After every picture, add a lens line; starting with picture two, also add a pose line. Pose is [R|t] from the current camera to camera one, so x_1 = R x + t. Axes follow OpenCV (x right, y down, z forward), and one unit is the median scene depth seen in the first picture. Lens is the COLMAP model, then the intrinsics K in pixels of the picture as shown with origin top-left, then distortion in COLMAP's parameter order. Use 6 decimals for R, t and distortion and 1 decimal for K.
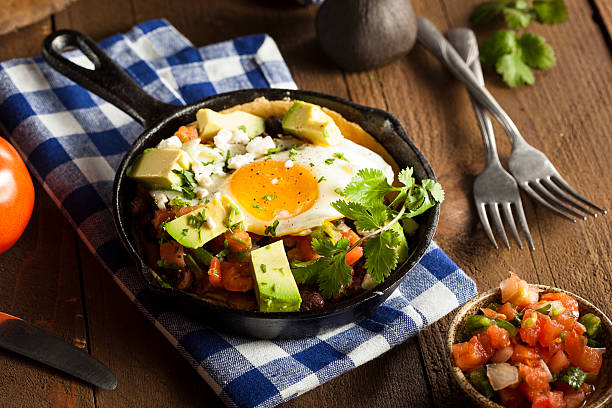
lens RADIAL K [[1936.9, 0, 307.1], [0, 1936.9, 196.9], [0, 0, 1]] dist [0.019352, -0.936860]
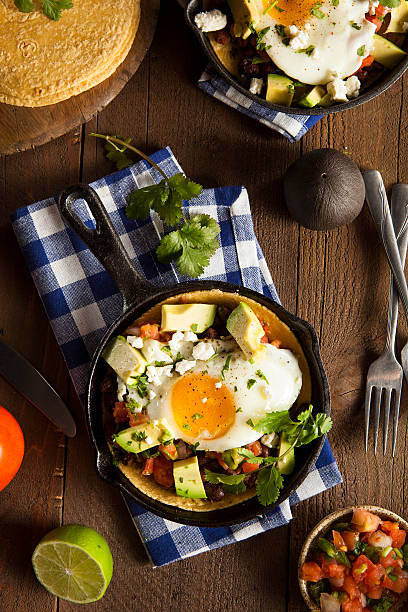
lens RADIAL K [[913.2, 0, 204.0], [0, 913.2, 306.0], [0, 0, 1]] dist [-0.023783, -0.075849]
pose [[0.975367, 0.196269, -0.100684, 0.032314], [-0.083131, 0.749839, 0.656377, -0.457280], [0.204323, -0.631839, 0.747684, 0.566969]]
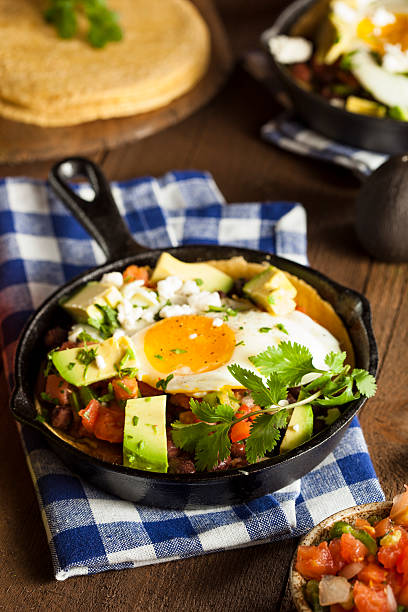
lens RADIAL K [[1962.7, 0, 204.0], [0, 1962.7, 306.0], [0, 0, 1]] dist [-0.085555, 0.200788]
pose [[0.921880, 0.183379, -0.341334, 0.291526], [-0.217038, 0.974139, -0.062831, 0.033715], [0.320985, 0.132005, 0.937840, 0.143639]]
